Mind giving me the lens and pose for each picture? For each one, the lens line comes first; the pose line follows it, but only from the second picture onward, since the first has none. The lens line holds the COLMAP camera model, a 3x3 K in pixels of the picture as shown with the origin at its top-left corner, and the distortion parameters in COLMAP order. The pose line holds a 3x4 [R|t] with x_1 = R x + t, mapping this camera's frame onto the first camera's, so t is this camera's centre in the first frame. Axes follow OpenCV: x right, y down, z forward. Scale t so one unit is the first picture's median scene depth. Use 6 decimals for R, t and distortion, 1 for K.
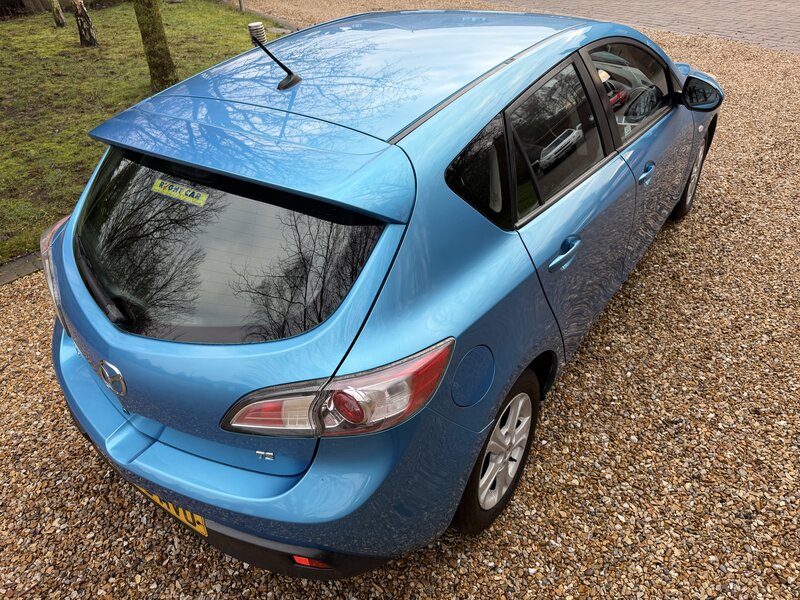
lens RADIAL K [[572.9, 0, 398.9], [0, 572.9, 296.8], [0, 0, 1]] dist [0.002046, 0.002293]
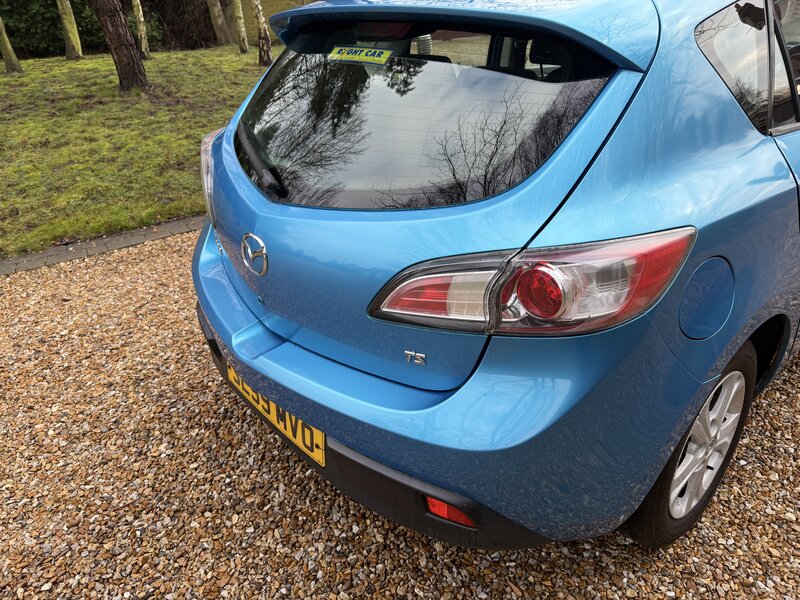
lens RADIAL K [[567.6, 0, 400.5], [0, 567.6, 304.1], [0, 0, 1]] dist [0.035869, -0.044064]
pose [[0.971274, 0.127706, -0.200792, -0.075876], [-0.144877, 0.986736, -0.073227, 0.192067], [0.188777, 0.100213, 0.976893, 0.163242]]
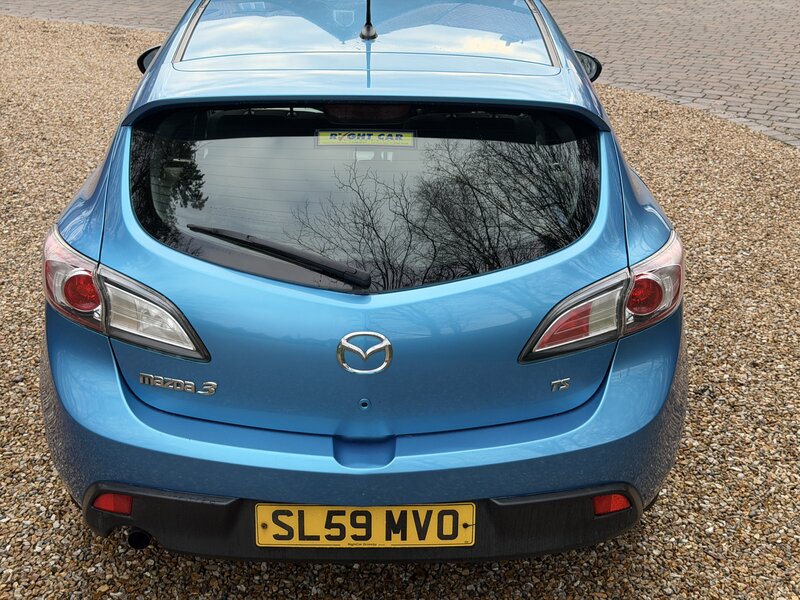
lens RADIAL K [[1118.8, 0, 403.1], [0, 1118.8, 318.5], [0, 0, 1]] dist [0.098996, 0.051909]
pose [[0.804302, -0.164902, 0.570882, -1.046118], [0.286445, 0.949325, -0.129348, 0.244685], [-0.520623, 0.267561, 0.810779, -0.250350]]
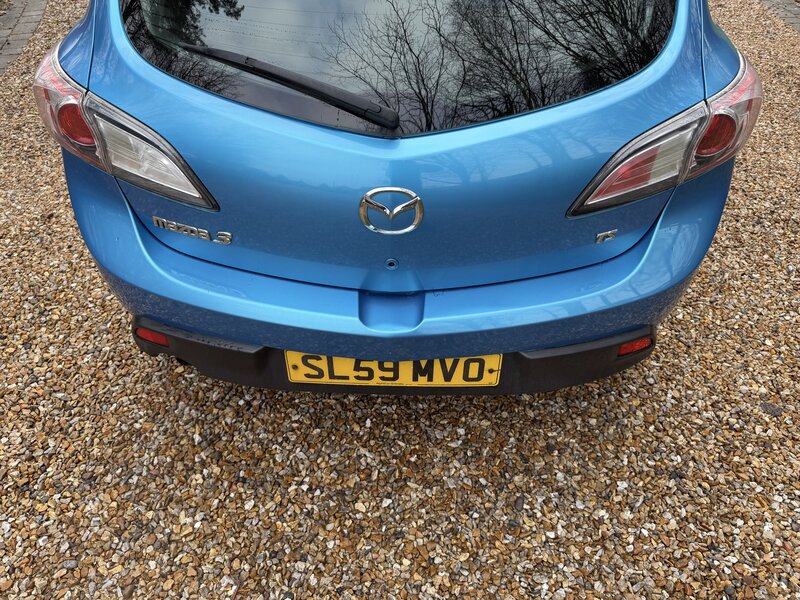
lens RADIAL K [[557.7, 0, 402.3], [0, 557.7, 302.0], [0, 0, 1]] dist [0.117785, -0.177728]
pose [[0.828549, -0.336620, 0.447429, -0.641874], [0.271883, 0.940446, 0.204063, 0.085320], [-0.489475, -0.047428, 0.870727, 0.308151]]
